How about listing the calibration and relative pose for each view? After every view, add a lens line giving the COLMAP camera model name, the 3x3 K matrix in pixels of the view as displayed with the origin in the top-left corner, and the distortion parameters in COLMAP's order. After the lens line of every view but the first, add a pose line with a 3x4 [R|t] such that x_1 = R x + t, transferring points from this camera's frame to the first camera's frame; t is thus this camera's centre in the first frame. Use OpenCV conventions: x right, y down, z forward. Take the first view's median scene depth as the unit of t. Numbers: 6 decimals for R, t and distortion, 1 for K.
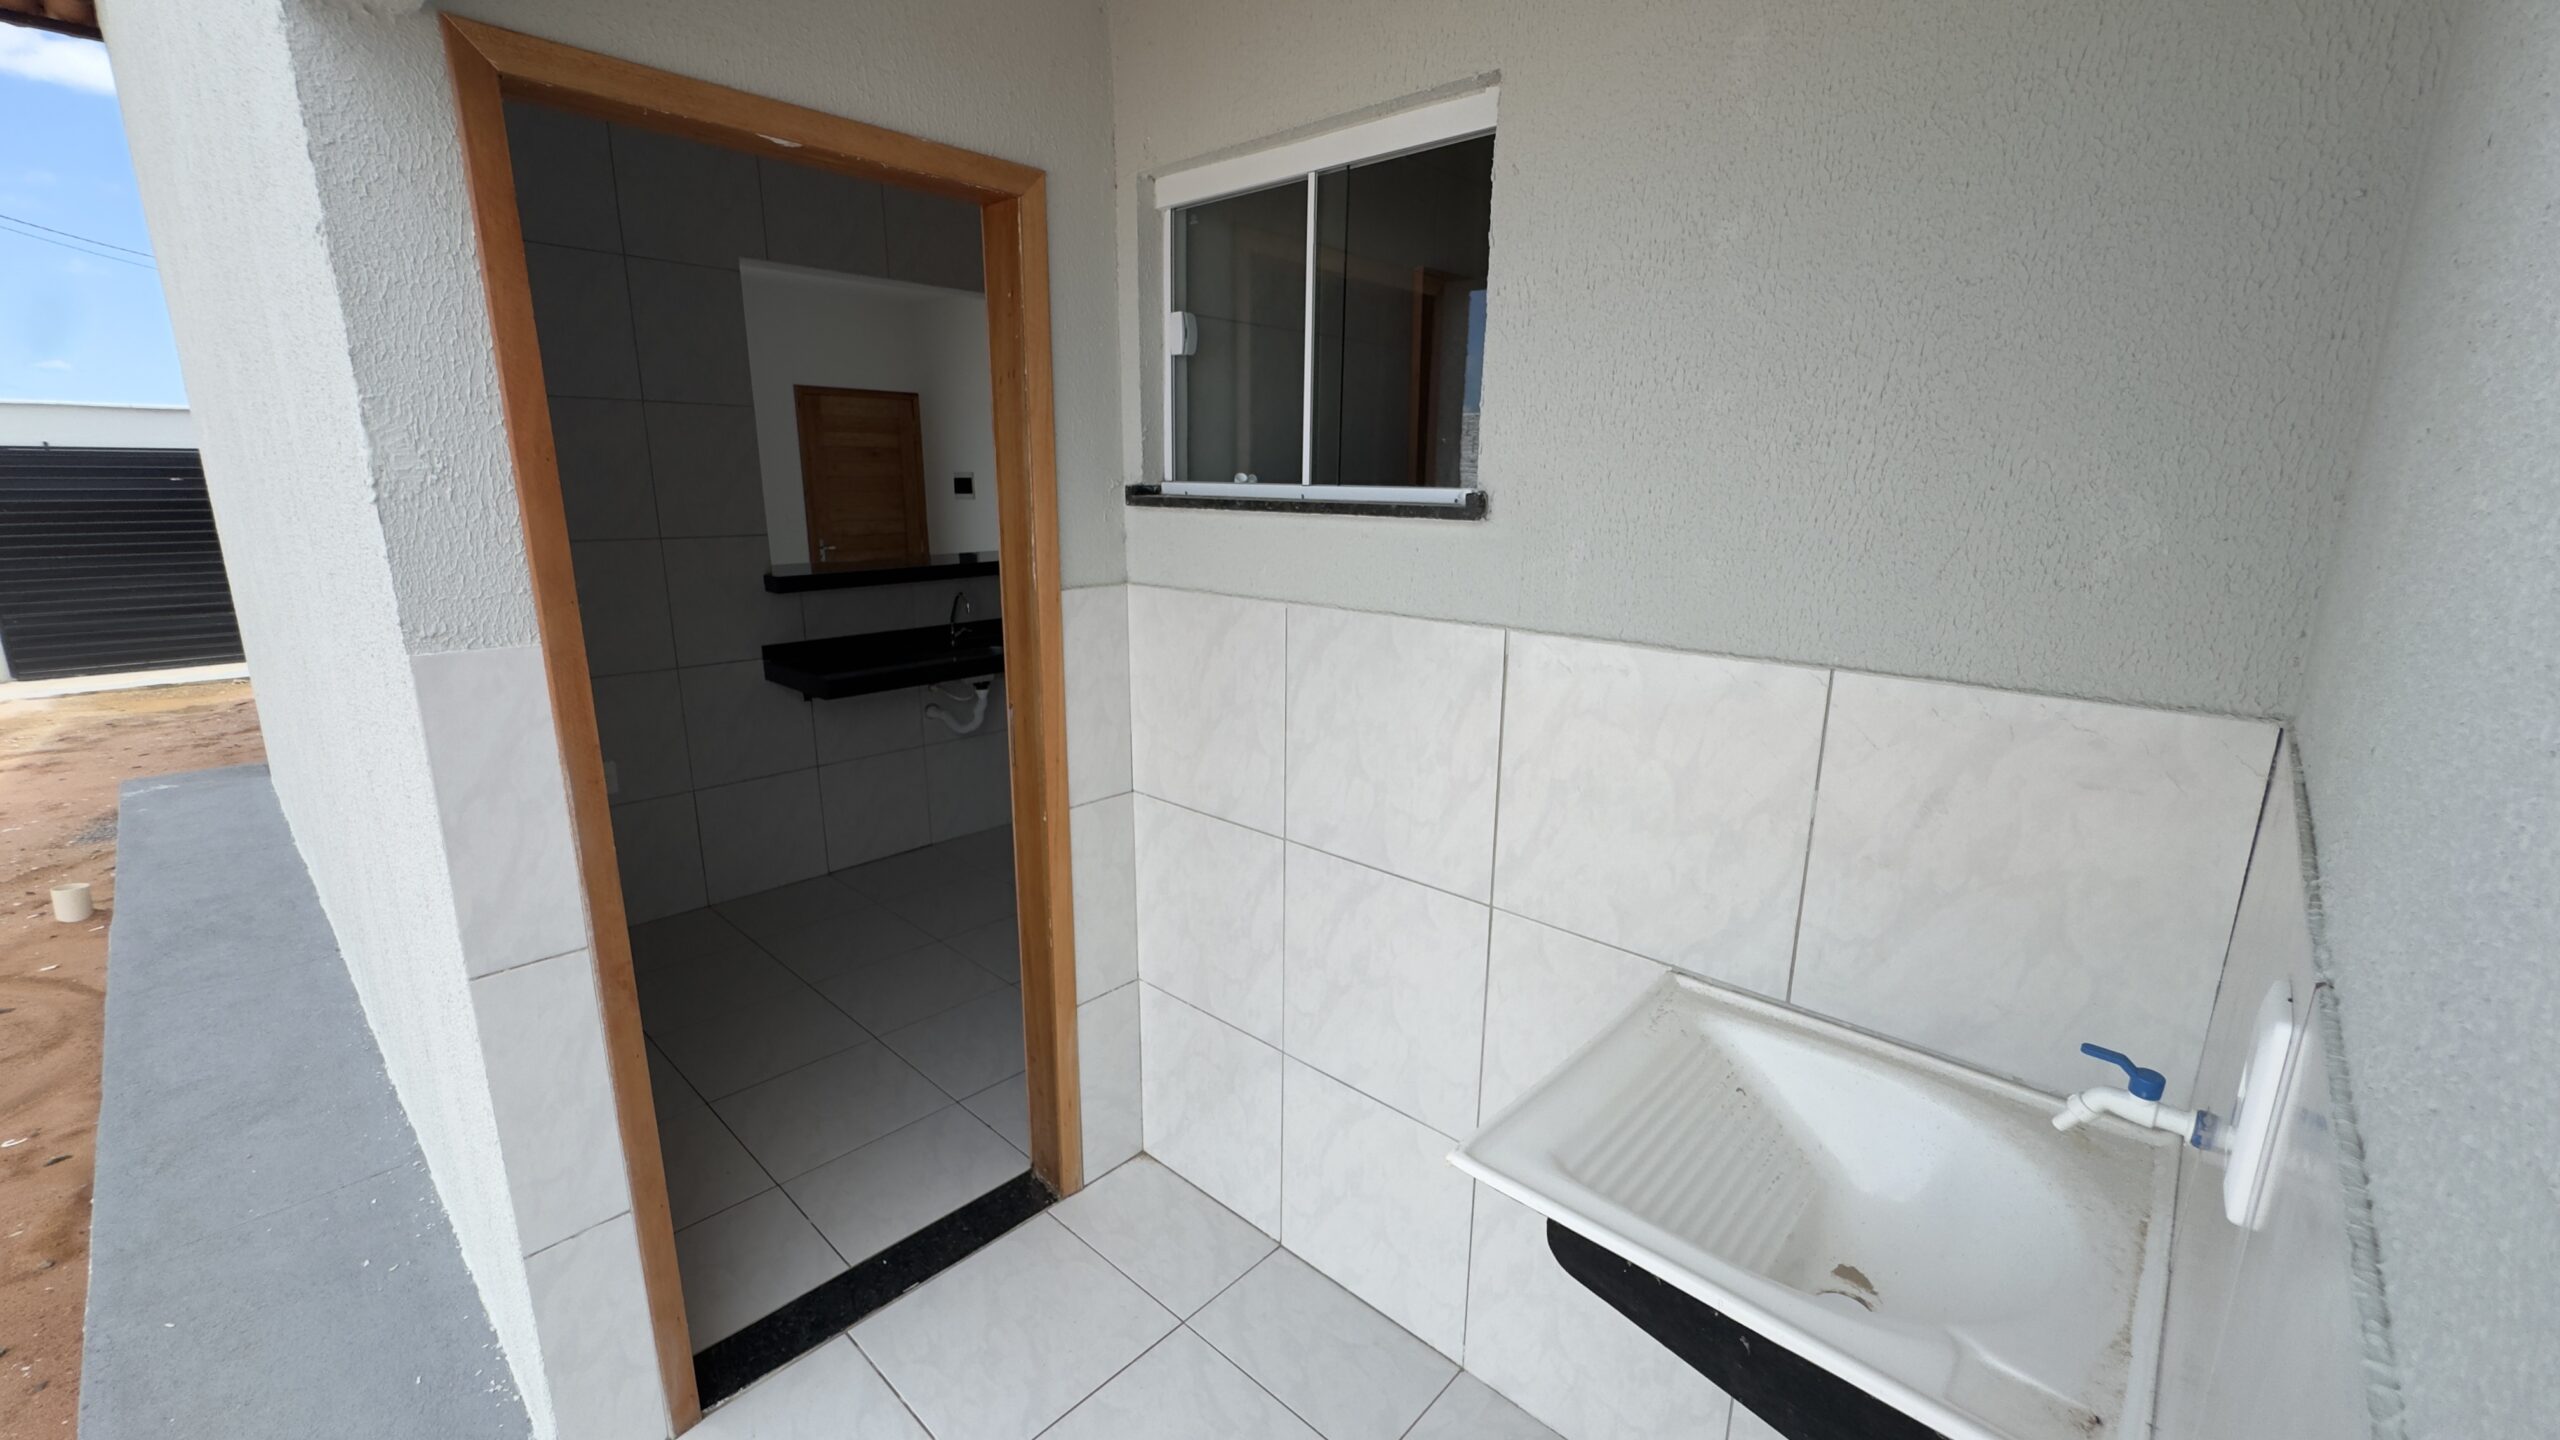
lens RADIAL K [[1027.2, 0, 1291.4], [0, 1027.2, 732.6], [0, 0, 1]] dist [-0.003523, 0.000377]
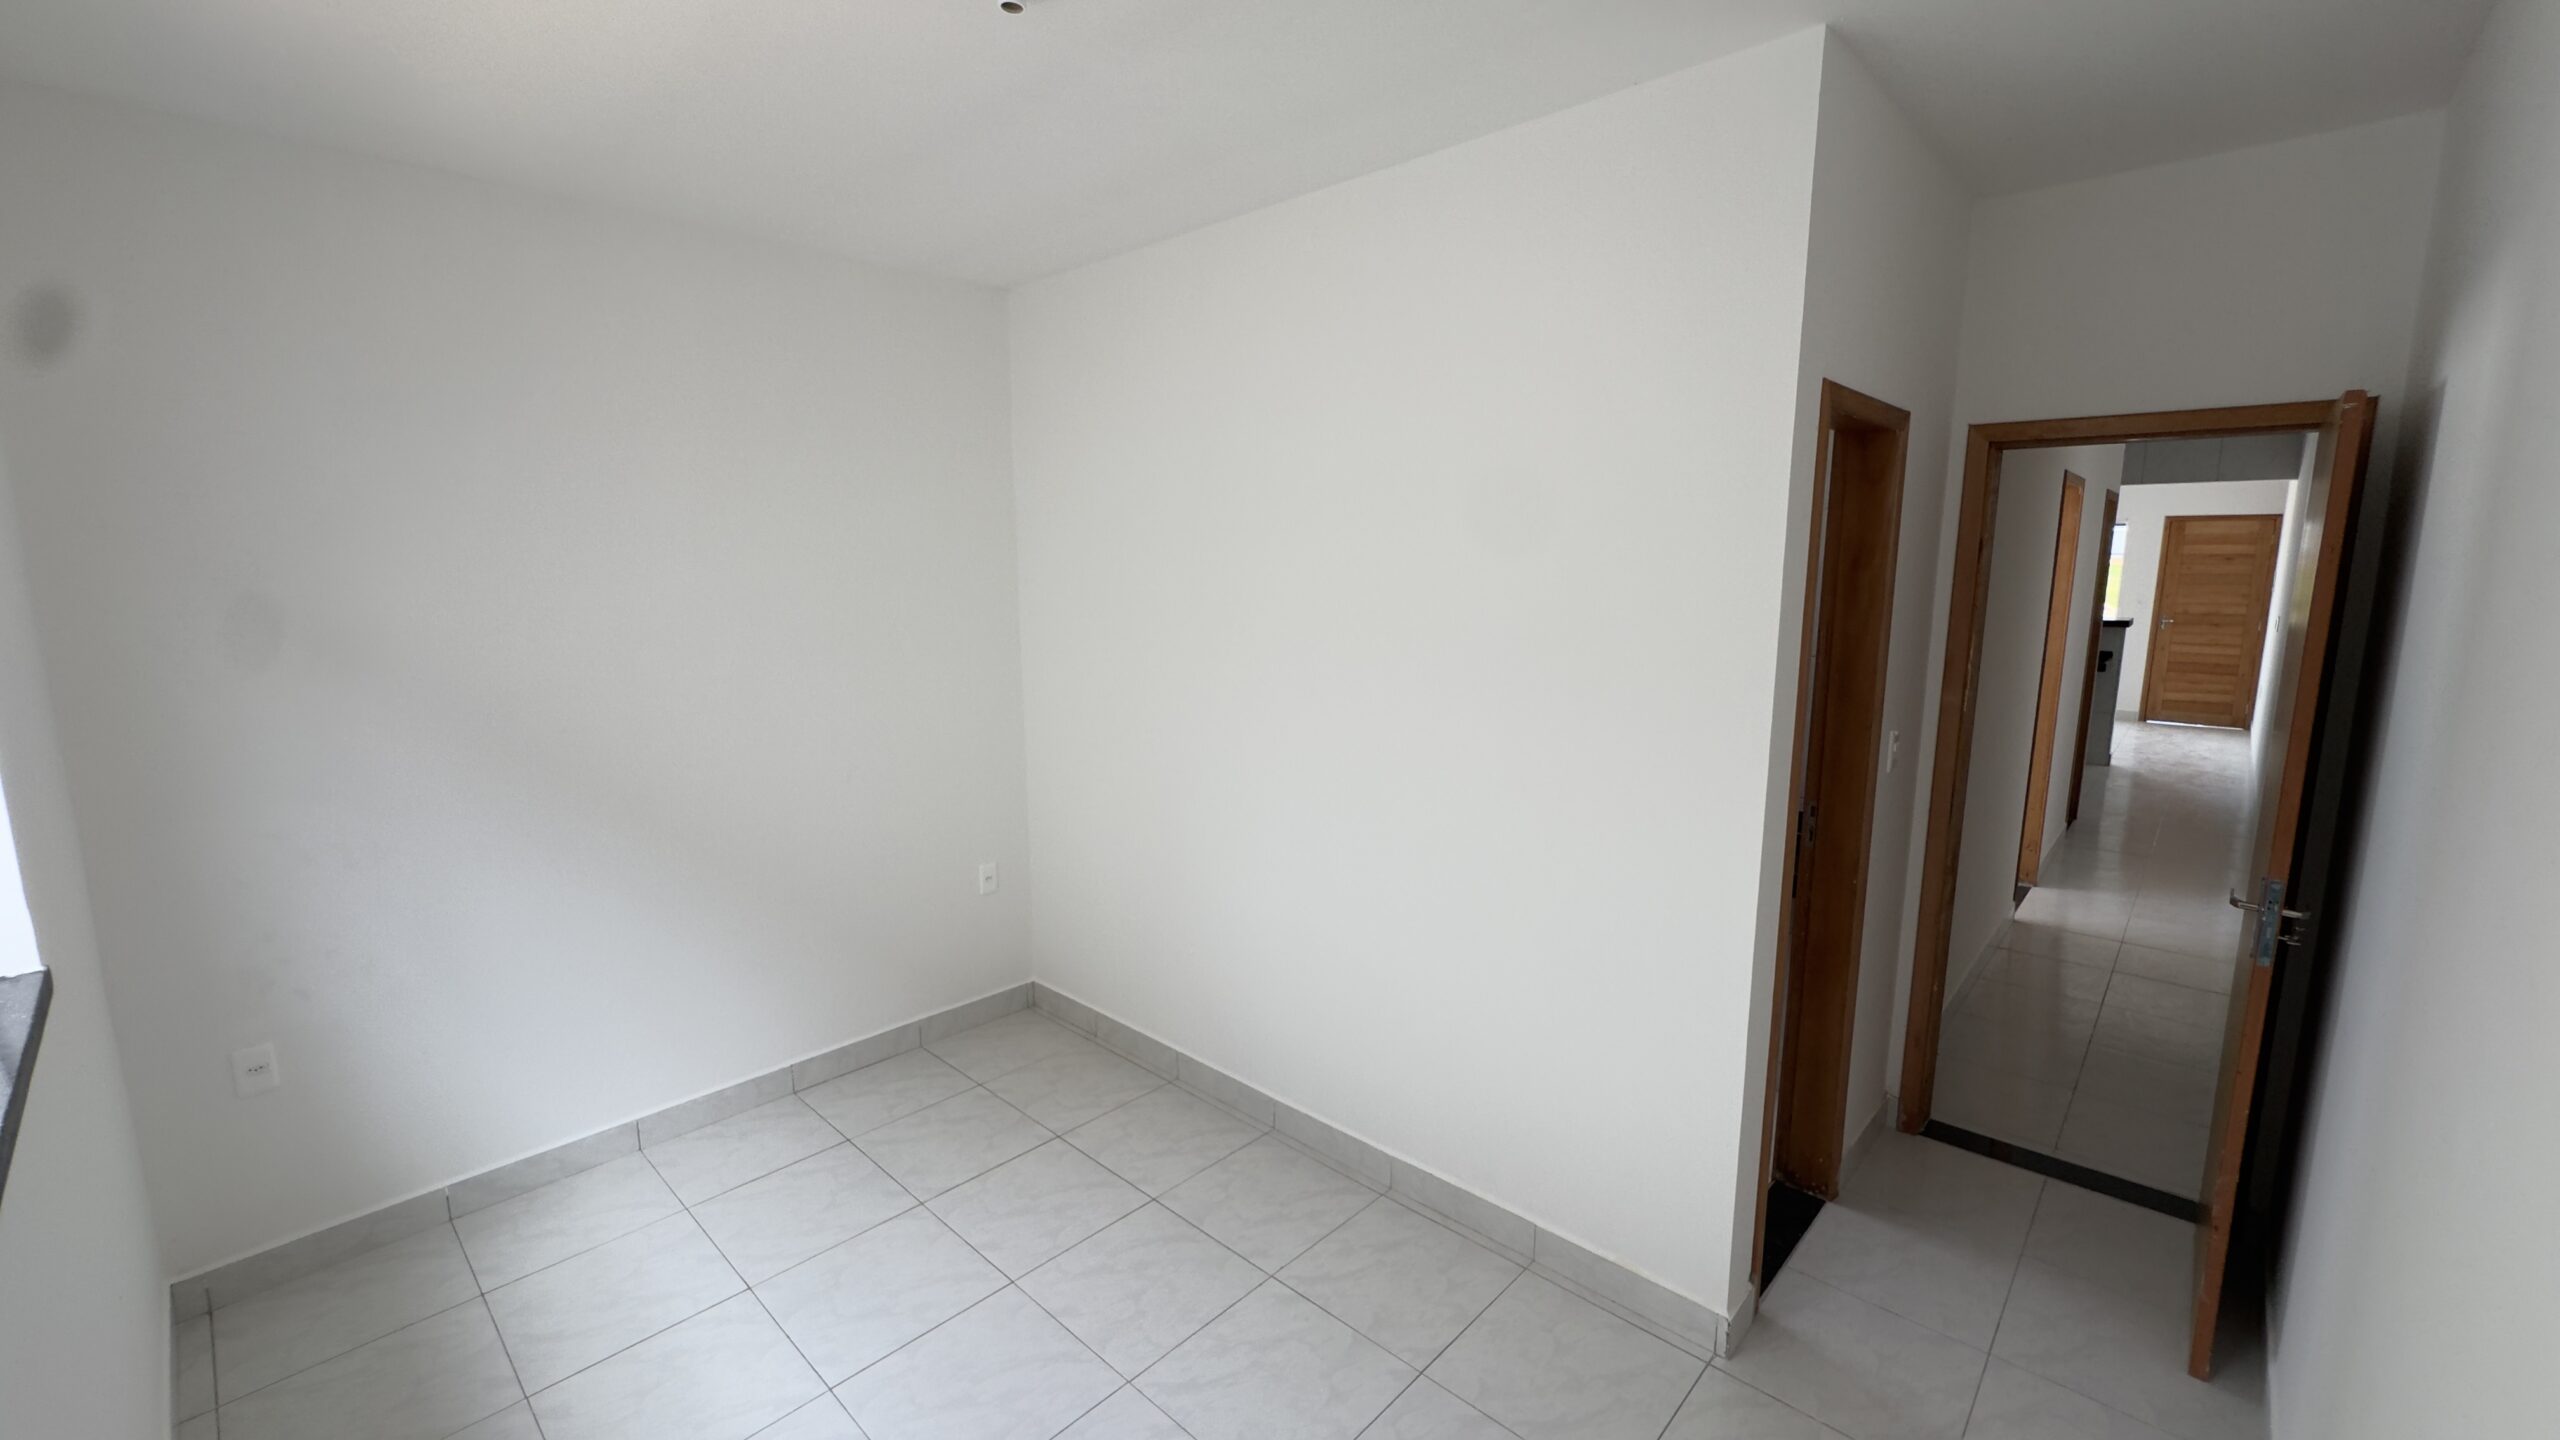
lens RADIAL K [[1027.2, 0, 1275.7], [0, 1027.2, 723.6], [0, 0, 1]] dist [-0.003523, 0.000377]
pose [[-0.004854, 0.161306, -0.986893, 1.043478], [-0.236470, 0.958729, 0.157865, 0.034587], [0.971627, 0.234137, 0.033490, -0.273746]]
